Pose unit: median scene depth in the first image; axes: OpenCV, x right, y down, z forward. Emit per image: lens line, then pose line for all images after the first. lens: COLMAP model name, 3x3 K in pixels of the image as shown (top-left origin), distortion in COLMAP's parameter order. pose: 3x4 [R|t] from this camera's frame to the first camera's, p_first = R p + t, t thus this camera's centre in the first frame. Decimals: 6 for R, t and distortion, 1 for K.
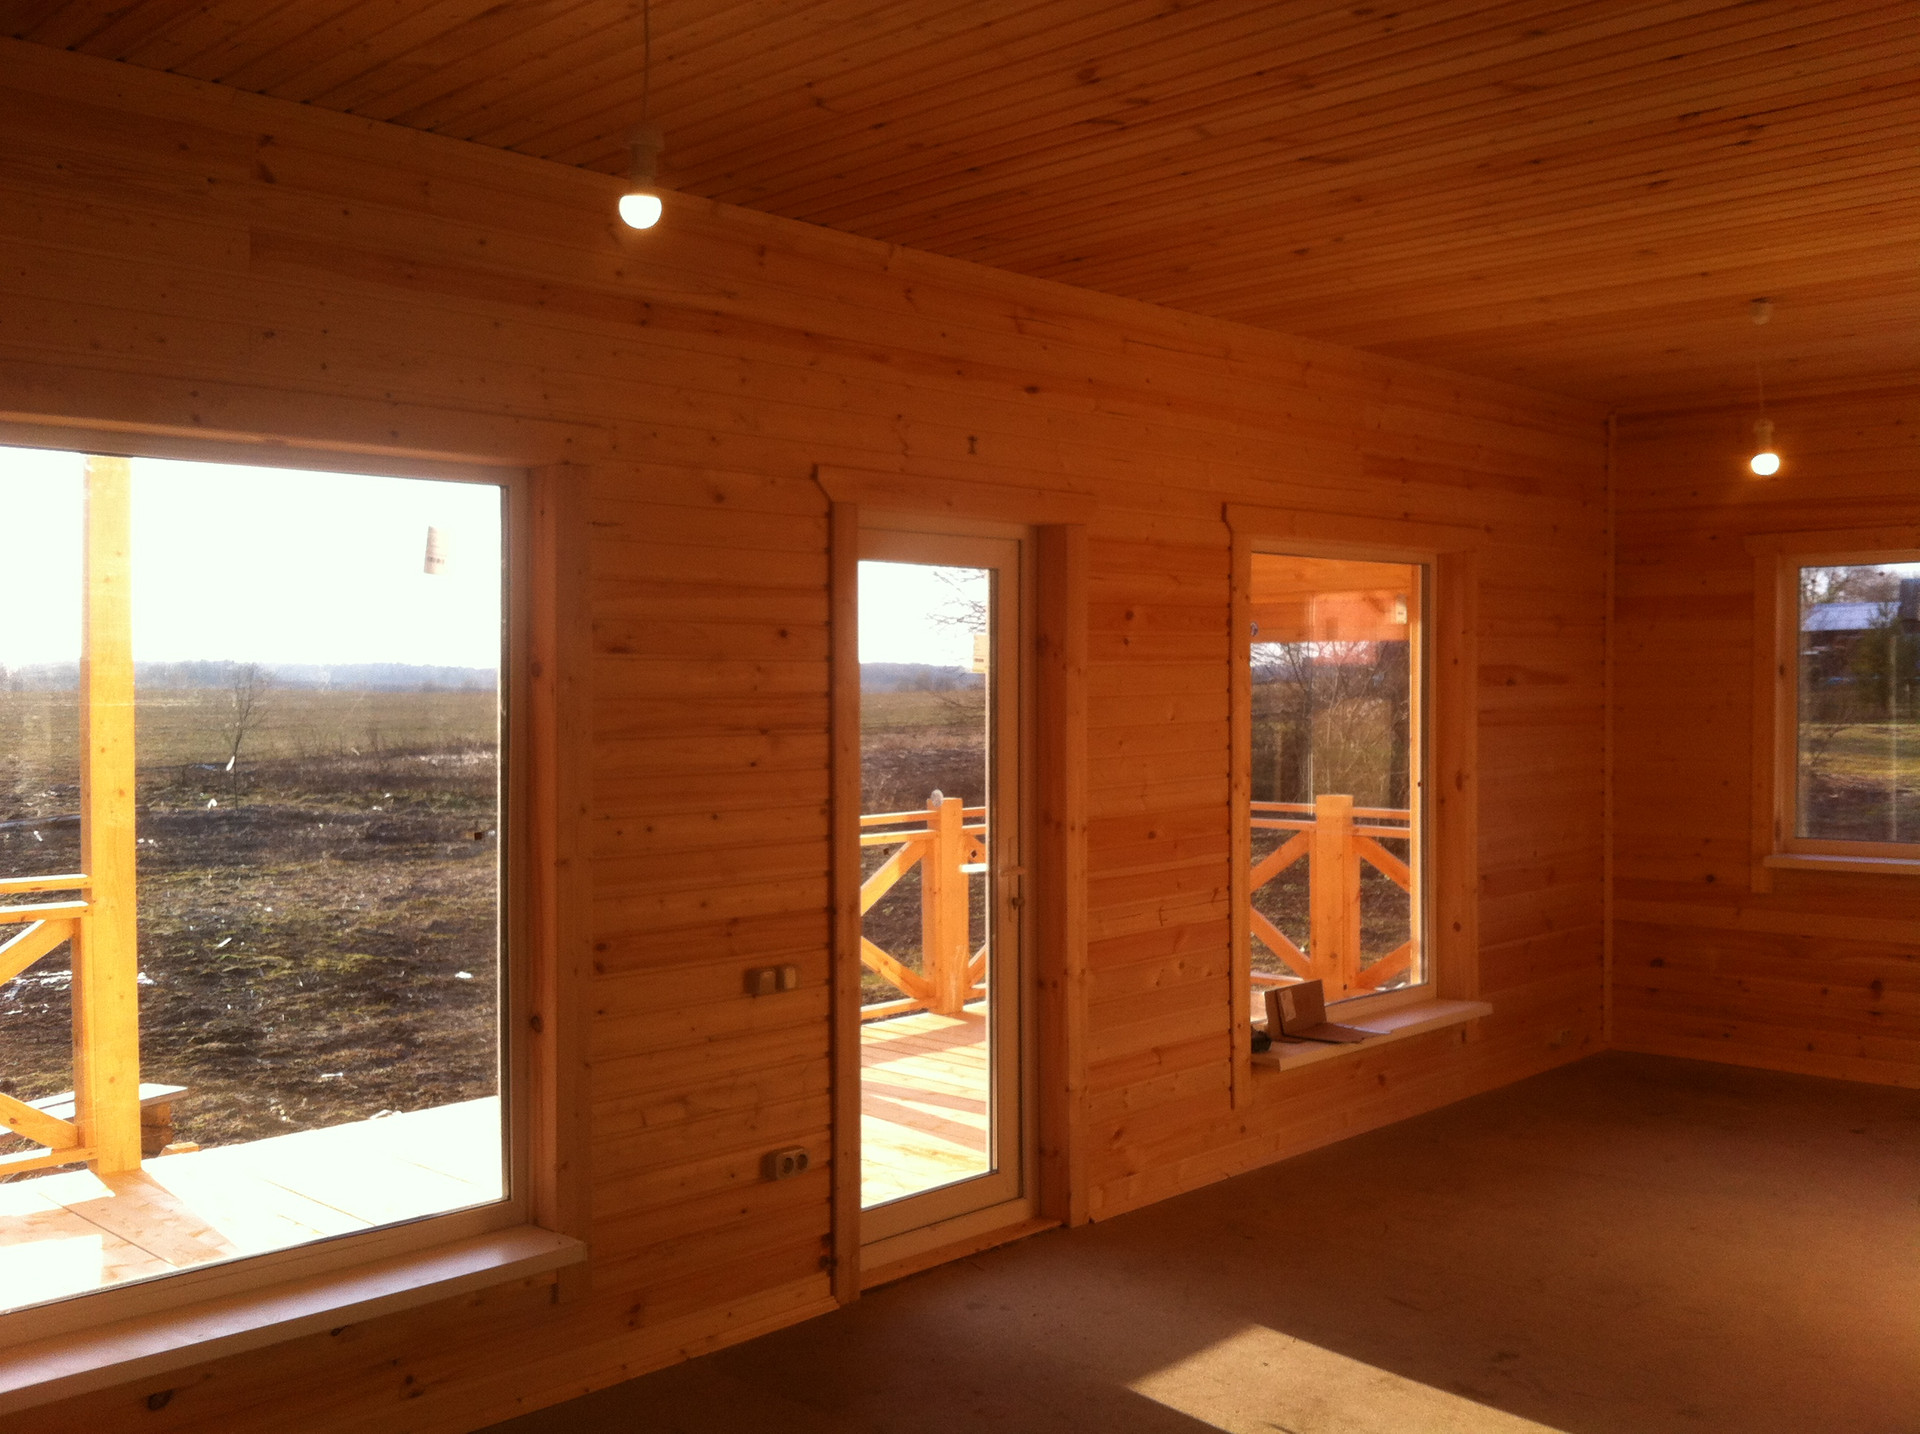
lens RADIAL K [[1869.1, 0, 969.0], [0, 1869.1, 723.9], [0, 0, 1]] dist [-0.044710, 0.000000]
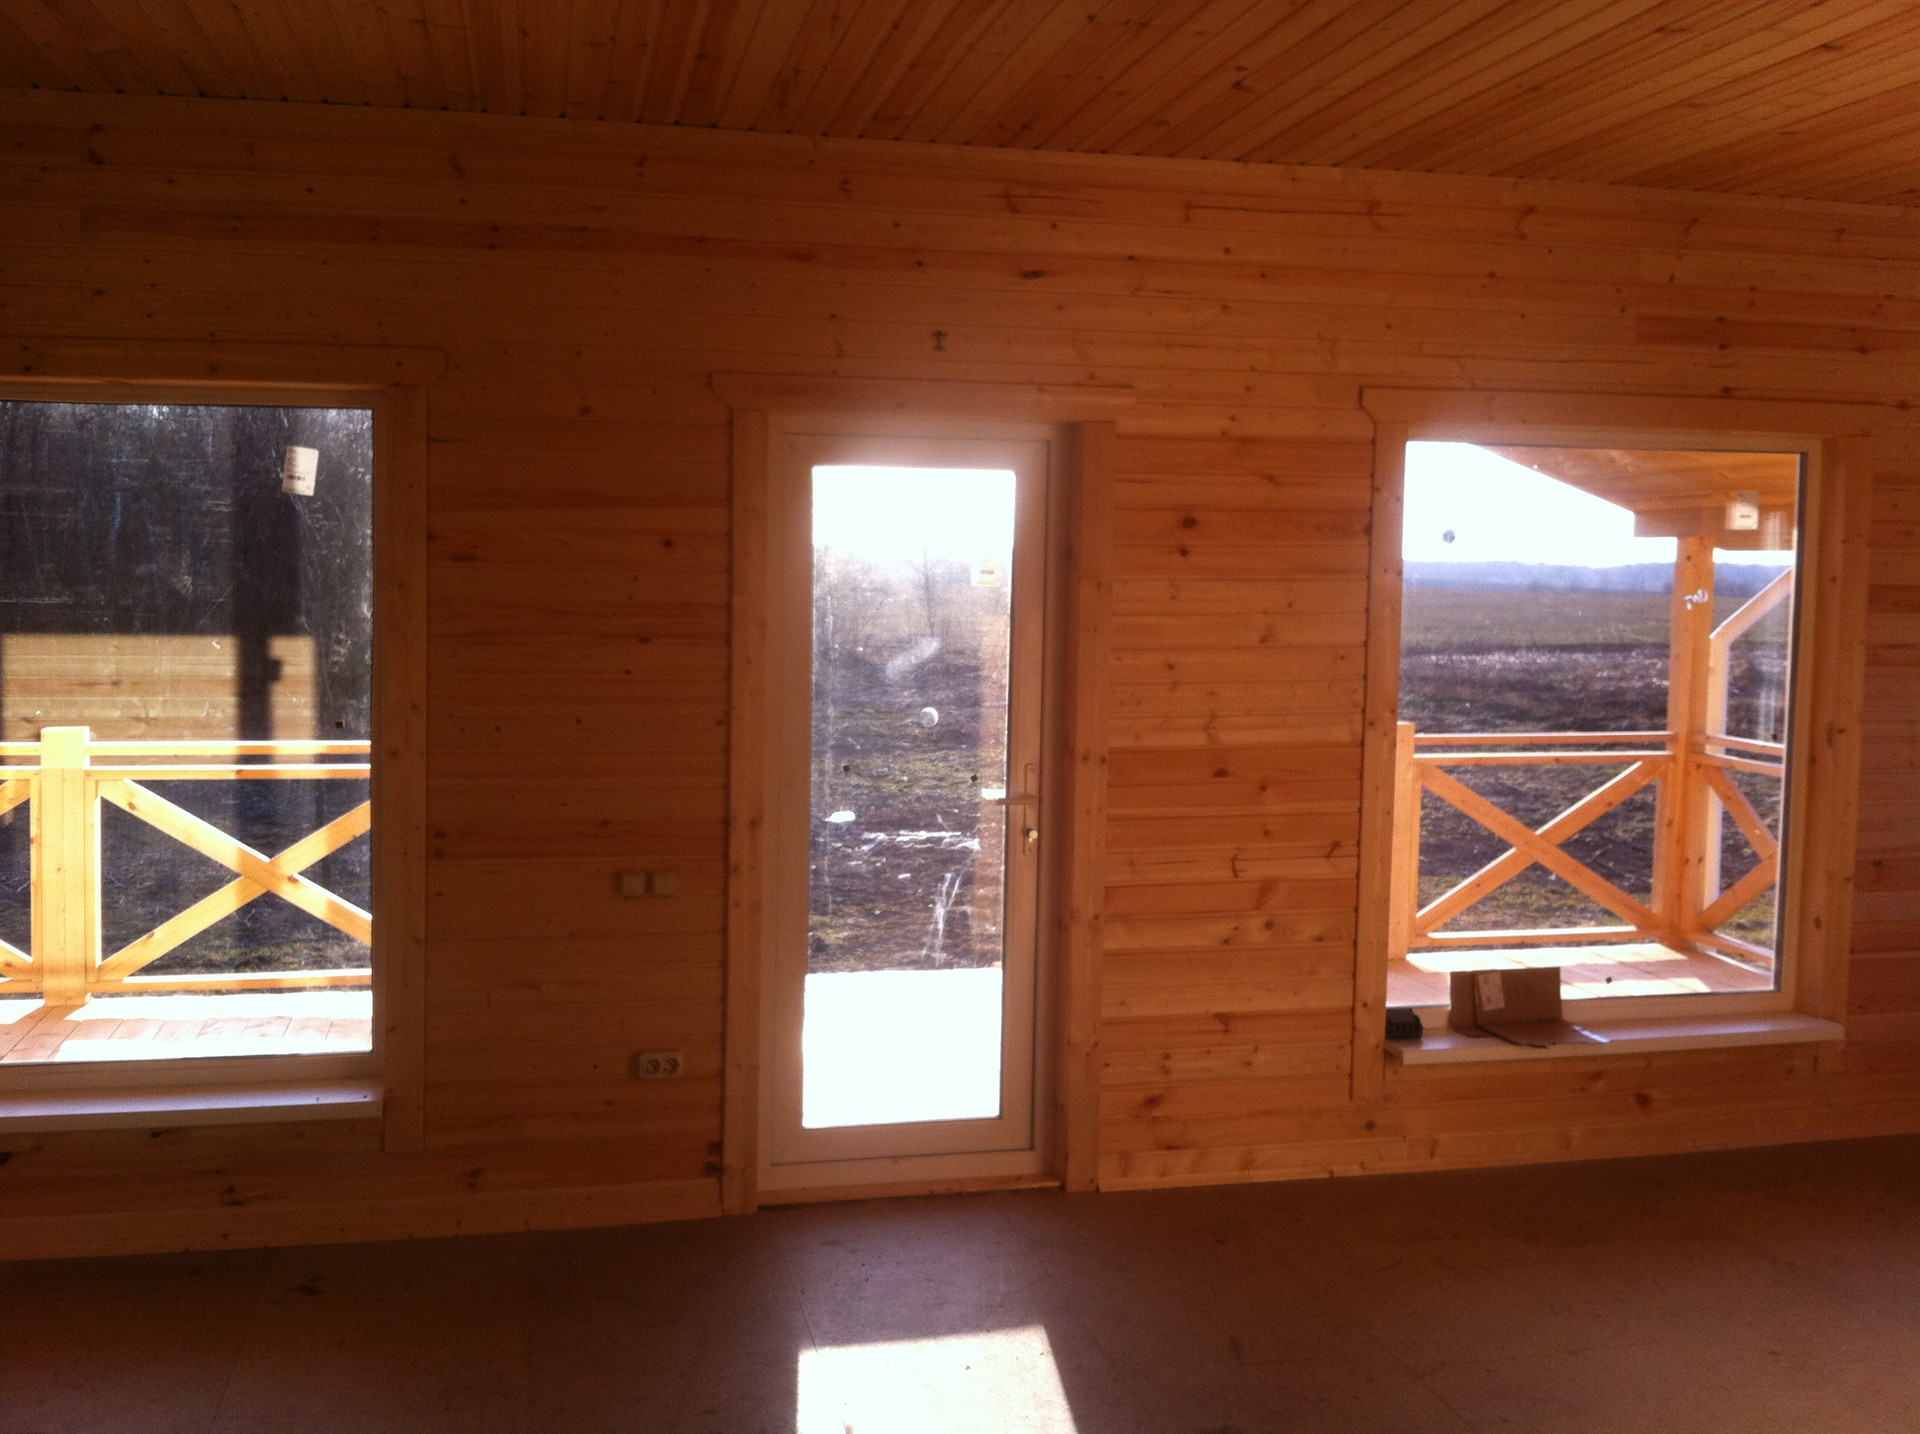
lens RADIAL K [[1869.1, 0, 986.9], [0, 1869.1, 703.0], [0, 0, 1]] dist [-0.044710, 0.000000]
pose [[0.830676, 0.051574, -0.554362, 0.593254], [-0.028136, 0.998317, 0.050717, -0.017971], [0.556044, -0.026532, 0.830729, 0.253636]]
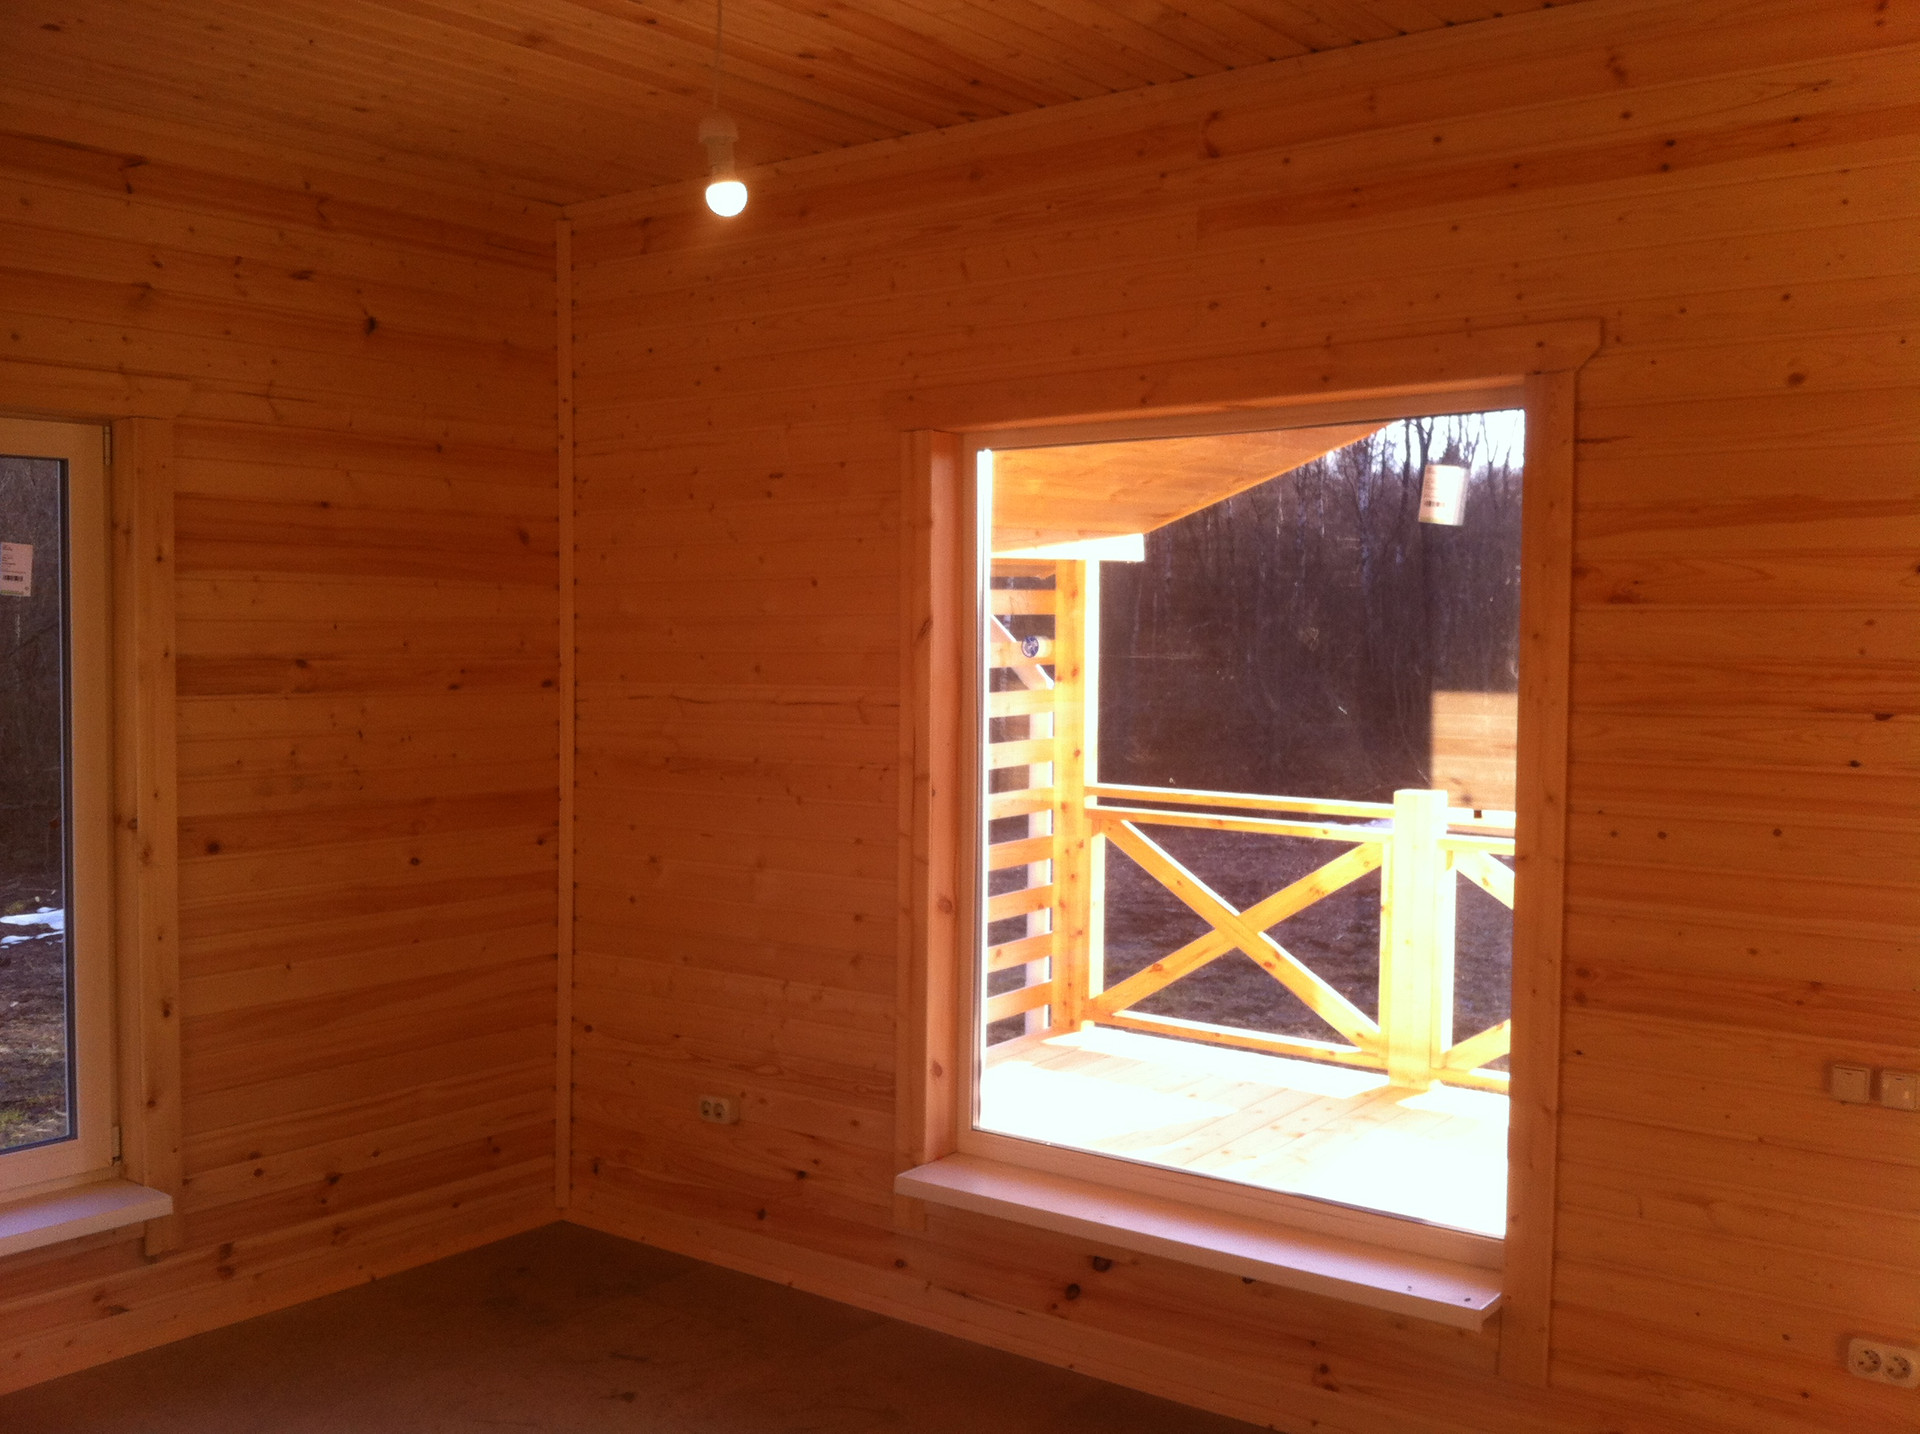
lens RADIAL K [[1869.1, 0, 917.4], [0, 1869.1, 710.2], [0, 0, 1]] dist [-0.044710, 0.000000]
pose [[0.079411, 0.051055, -0.995534, 0.511948], [-0.018987, 0.998584, 0.049697, -0.024436], [0.996661, 0.014955, 0.080268, 0.583480]]
